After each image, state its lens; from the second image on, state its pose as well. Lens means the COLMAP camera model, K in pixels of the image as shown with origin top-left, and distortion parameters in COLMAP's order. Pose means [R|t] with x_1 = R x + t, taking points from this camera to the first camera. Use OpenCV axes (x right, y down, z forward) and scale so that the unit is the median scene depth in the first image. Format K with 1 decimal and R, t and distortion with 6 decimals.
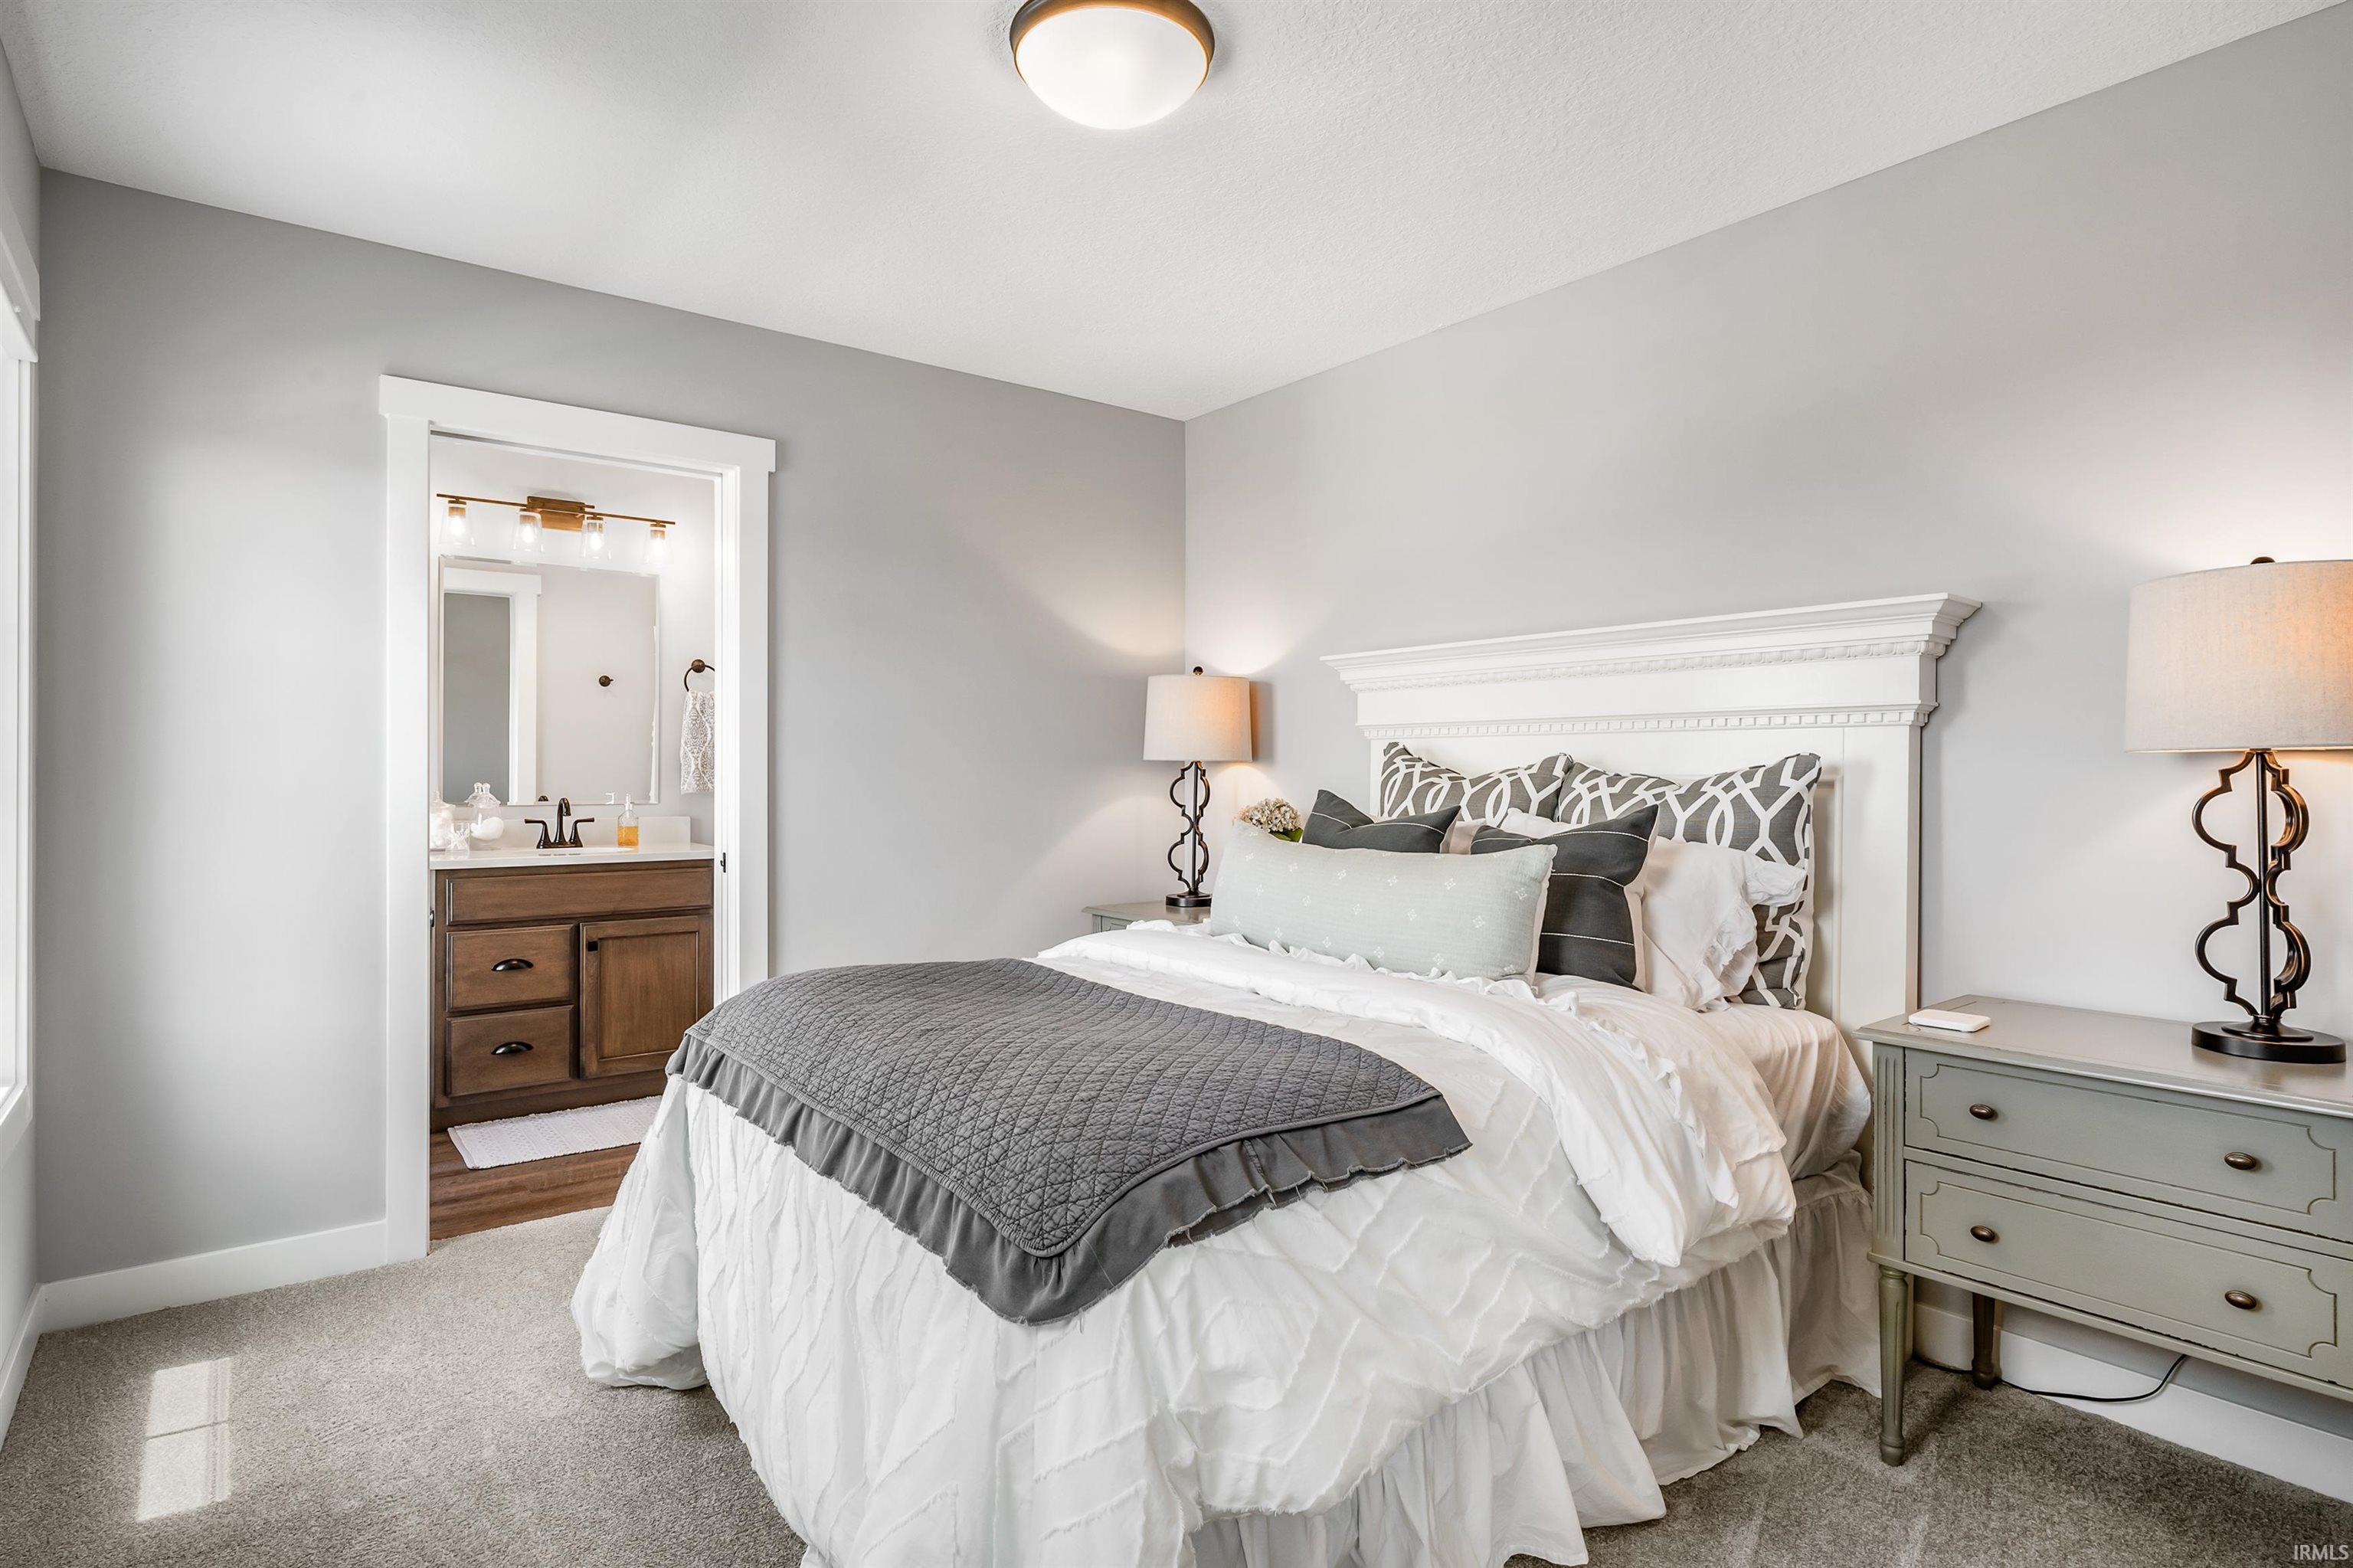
lens RADIAL K [[1252.5, 0, 1176.0], [0, 1252.5, 770.4], [0, 0, 1]] dist [-0.001687, -0.000091]
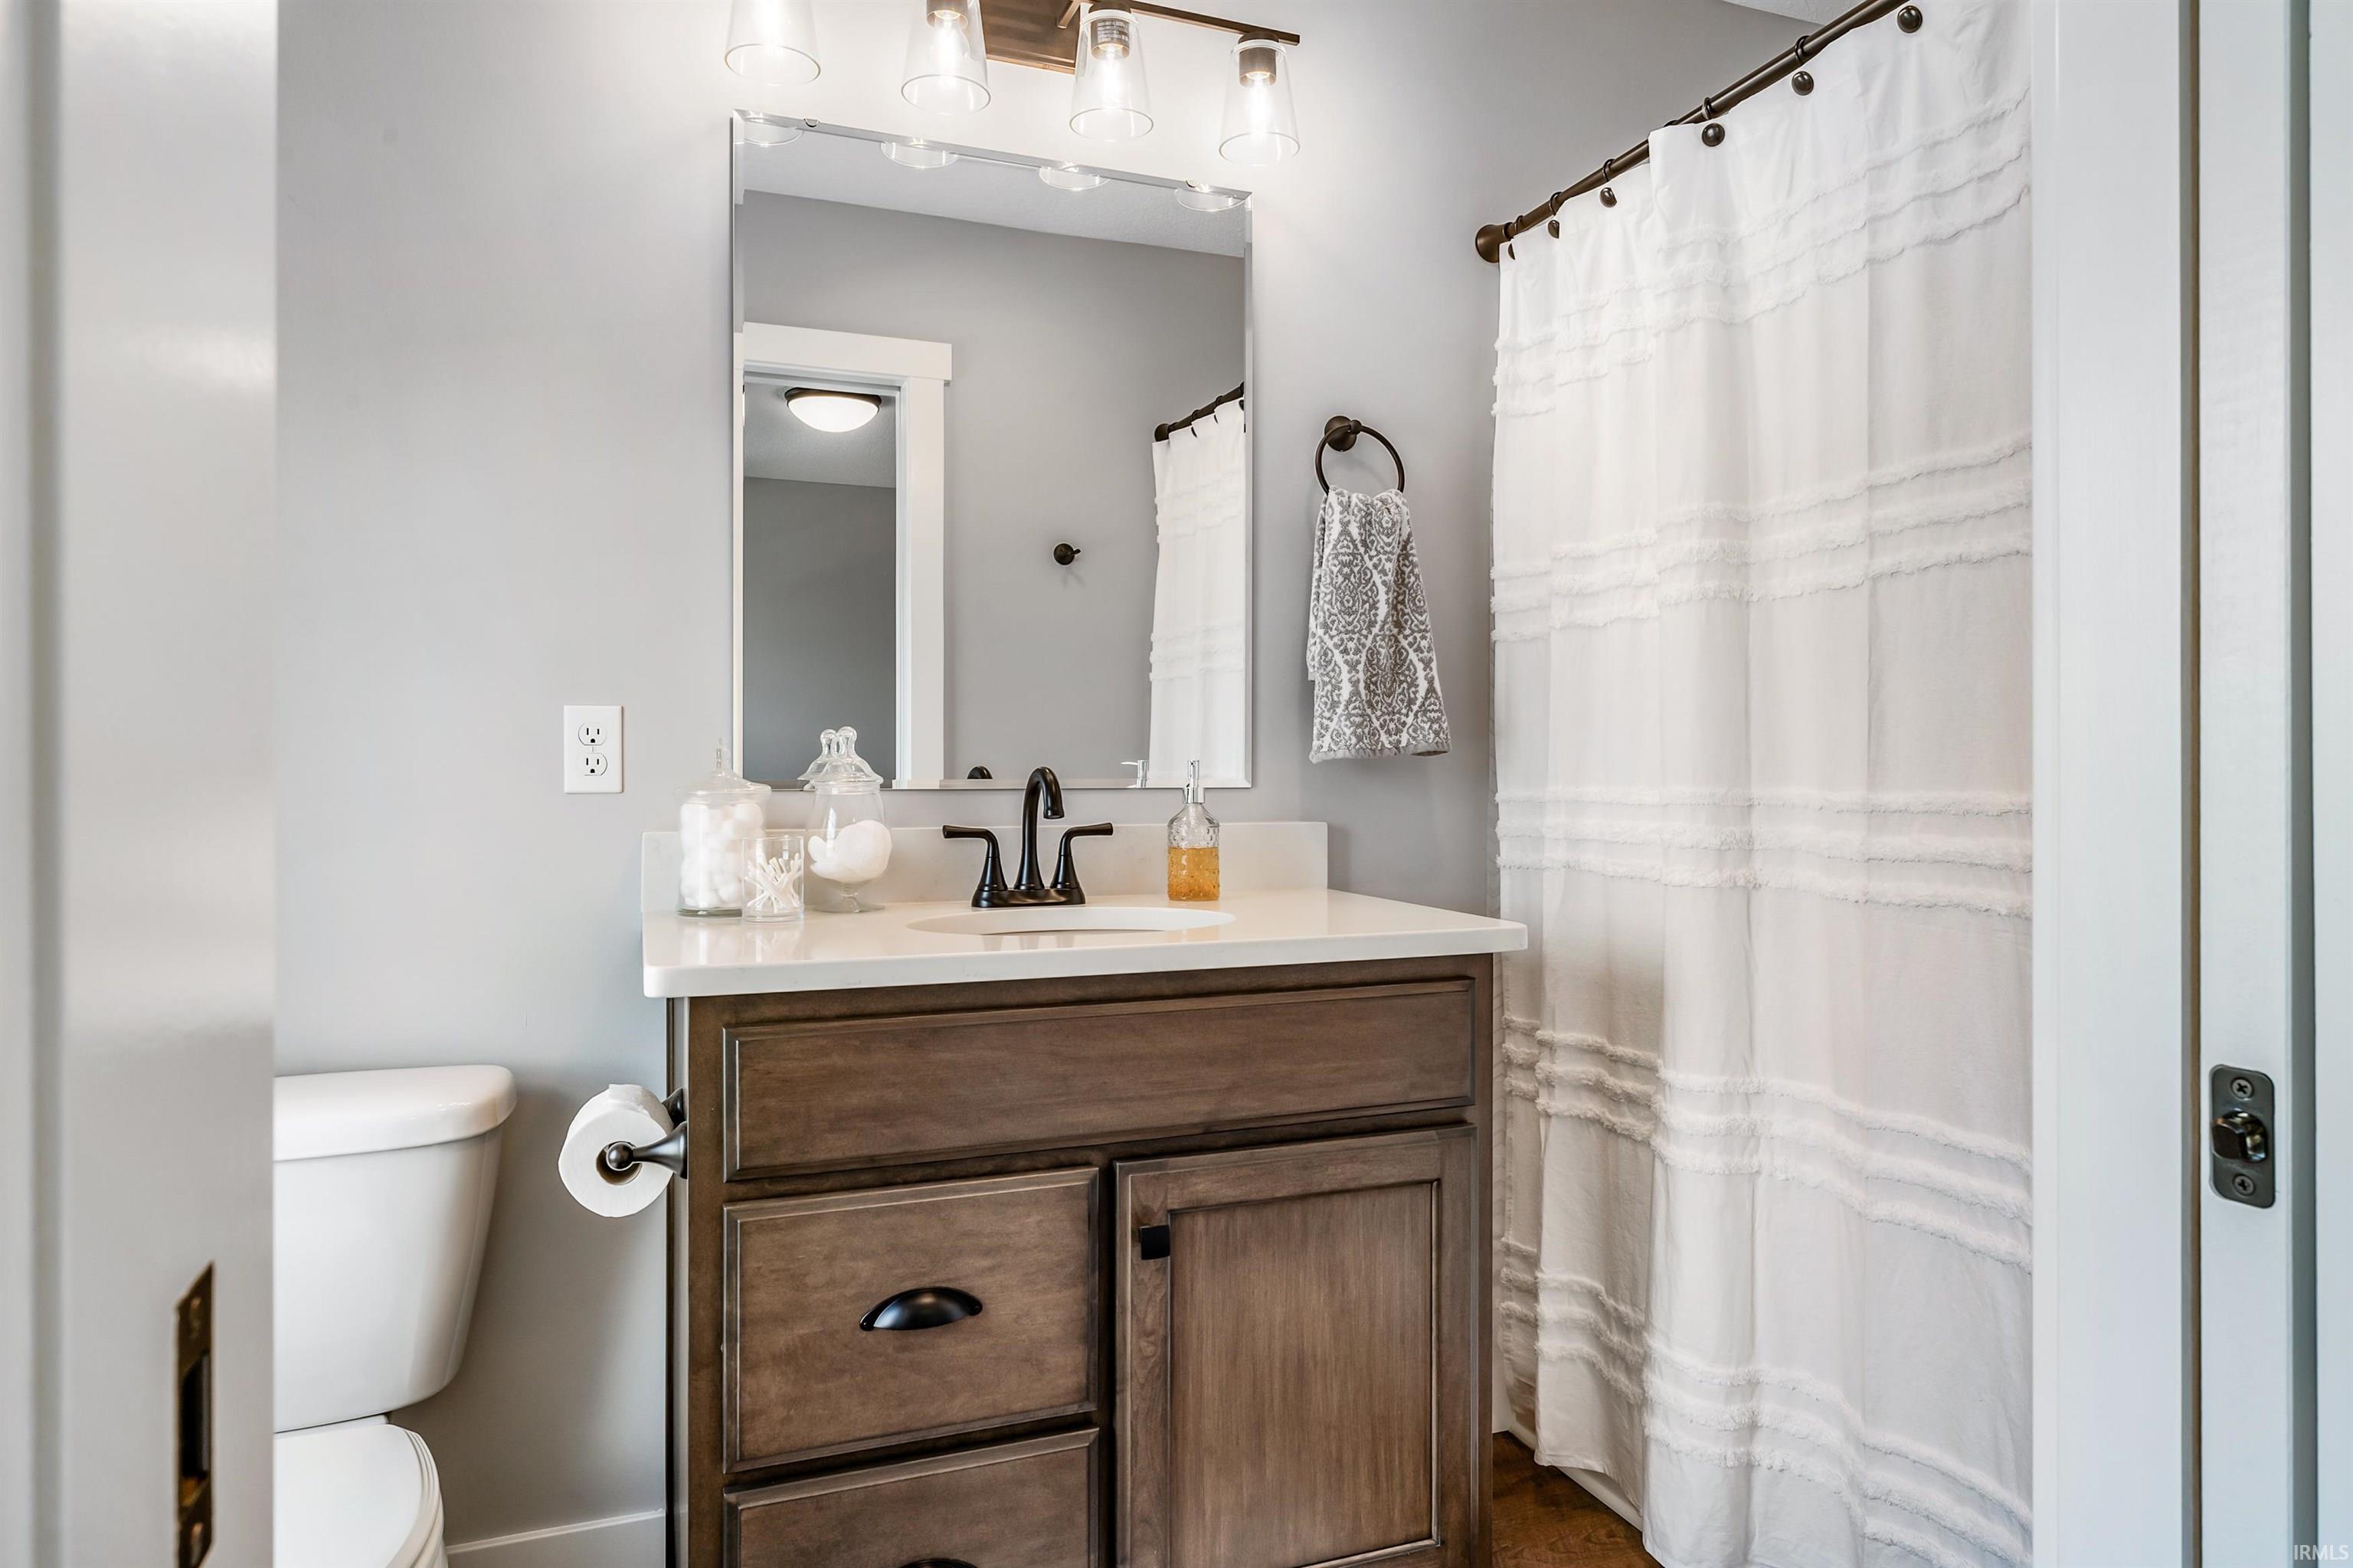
lens RADIAL K [[1381.3, 0, 1172.6], [0, 1381.3, 783.7], [0, 0, 1]] dist [0.000035, 0.000612]
pose [[0.959498, 0.000065, -0.281716, -0.358901], [0.002771, 0.999949, 0.009667, 0.023839], [0.281702, -0.010056, 0.959449, 0.663267]]
